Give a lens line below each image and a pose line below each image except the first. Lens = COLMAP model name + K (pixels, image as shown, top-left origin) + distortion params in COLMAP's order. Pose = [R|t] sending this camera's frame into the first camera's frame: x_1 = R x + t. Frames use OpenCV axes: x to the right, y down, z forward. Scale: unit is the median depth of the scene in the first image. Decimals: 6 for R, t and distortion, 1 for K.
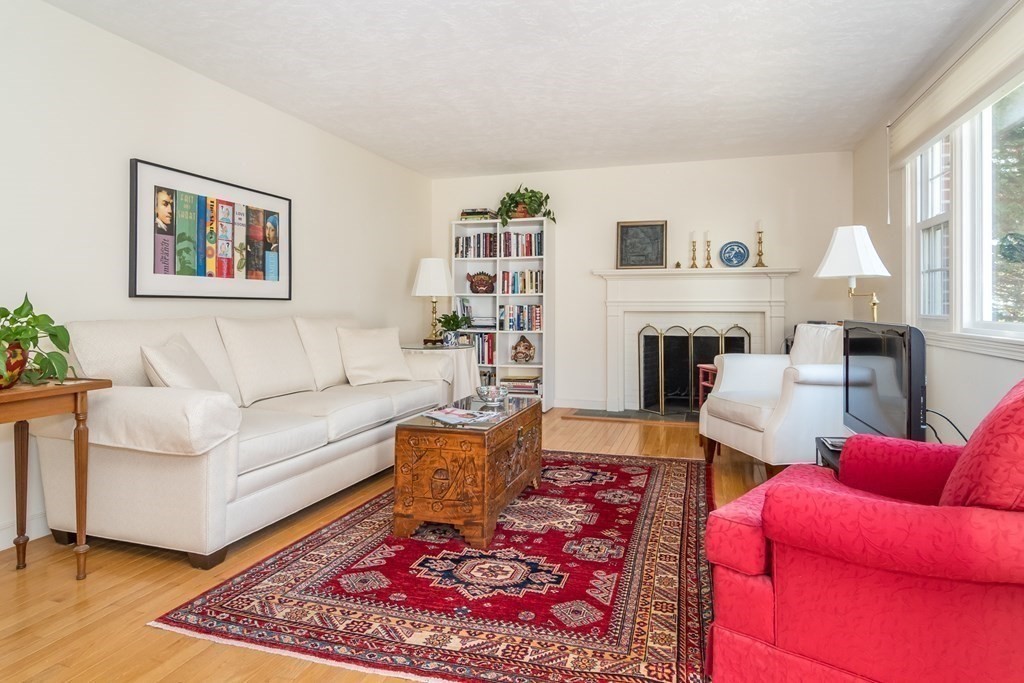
lens RADIAL K [[566.8, 0, 515.8], [0, 566.8, 300.9], [0, 0, 1]] dist [0.000309, -0.000013]
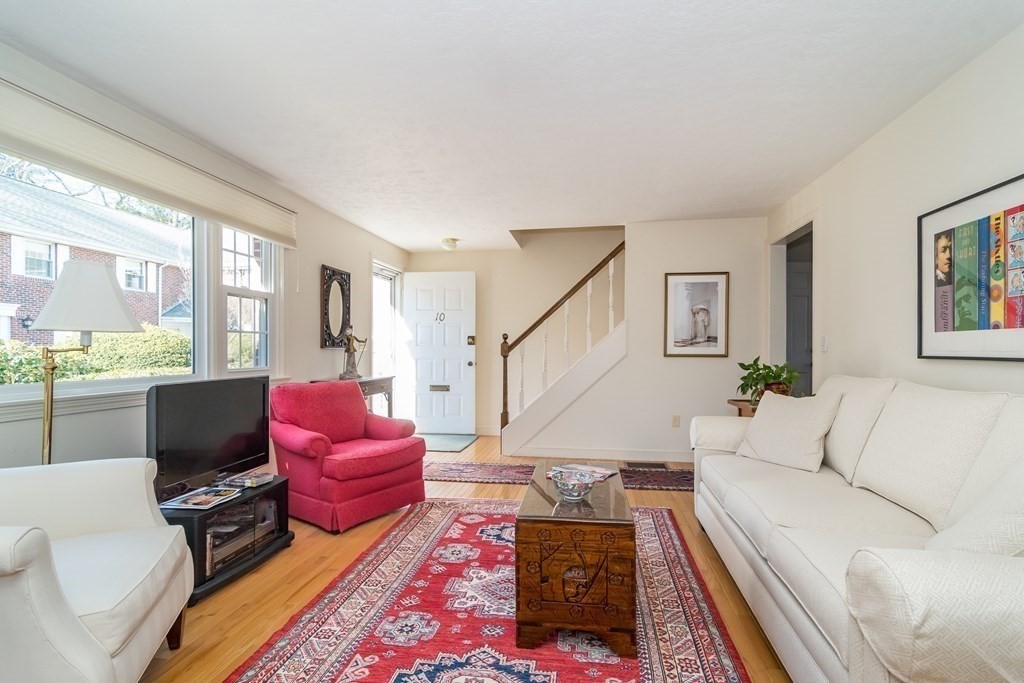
lens RADIAL K [[497.3, 0, 511.0], [0, 497.3, 365.4], [0, 0, 1]] dist [-0.001418, 0.000001]
pose [[-0.987591, -0.000127, -0.157048, 0.168048], [-0.003947, 0.999704, 0.024009, -0.013256], [0.156999, 0.024331, -0.987299, 1.857270]]
